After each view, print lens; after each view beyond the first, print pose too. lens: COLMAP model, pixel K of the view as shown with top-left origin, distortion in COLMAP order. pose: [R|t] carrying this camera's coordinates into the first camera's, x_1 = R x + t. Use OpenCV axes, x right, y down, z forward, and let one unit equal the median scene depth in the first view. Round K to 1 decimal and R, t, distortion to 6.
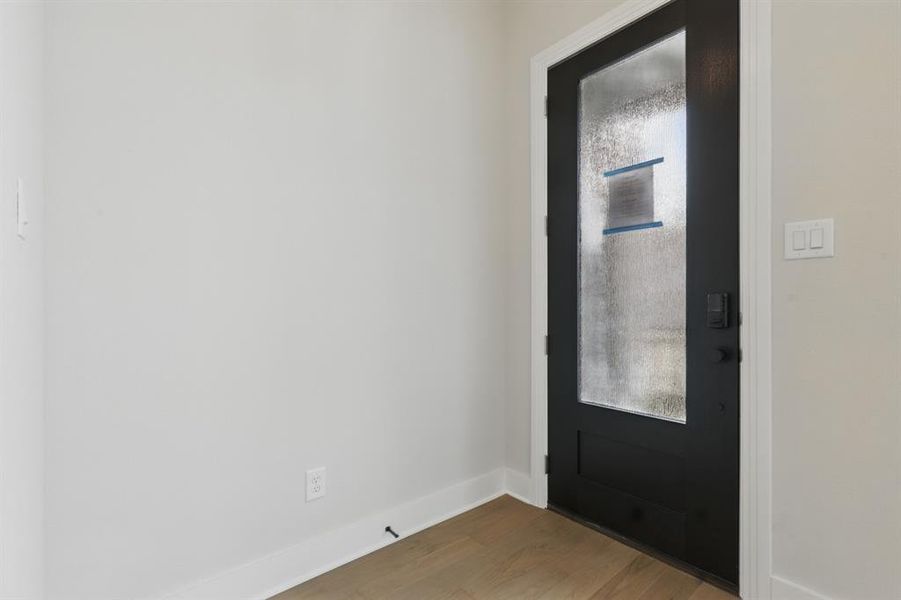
lens RADIAL K [[433.1, 0, 450.6], [0, 433.1, 303.0], [0, 0, 1]] dist [0.001928, 0.000322]
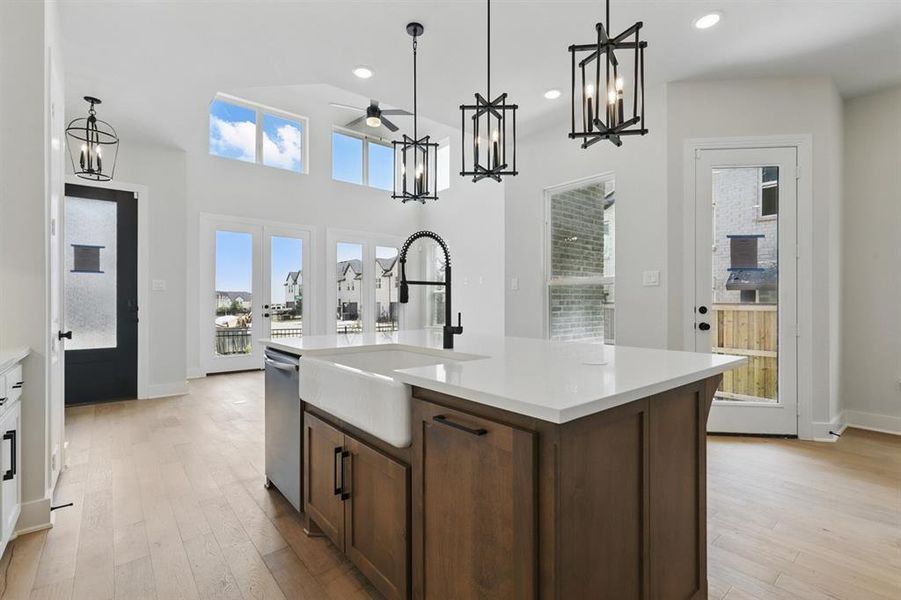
lens RADIAL K [[406.8, 0, 453.3], [0, 406.8, 296.9], [0, 0, 1]] dist [-0.006841, -0.000190]
pose [[-0.024470, 0.020266, 0.999495, -1.734921], [-0.000964, 0.999794, -0.020295, 0.007779], [-0.999700, -0.001460, -0.024445, -0.901585]]
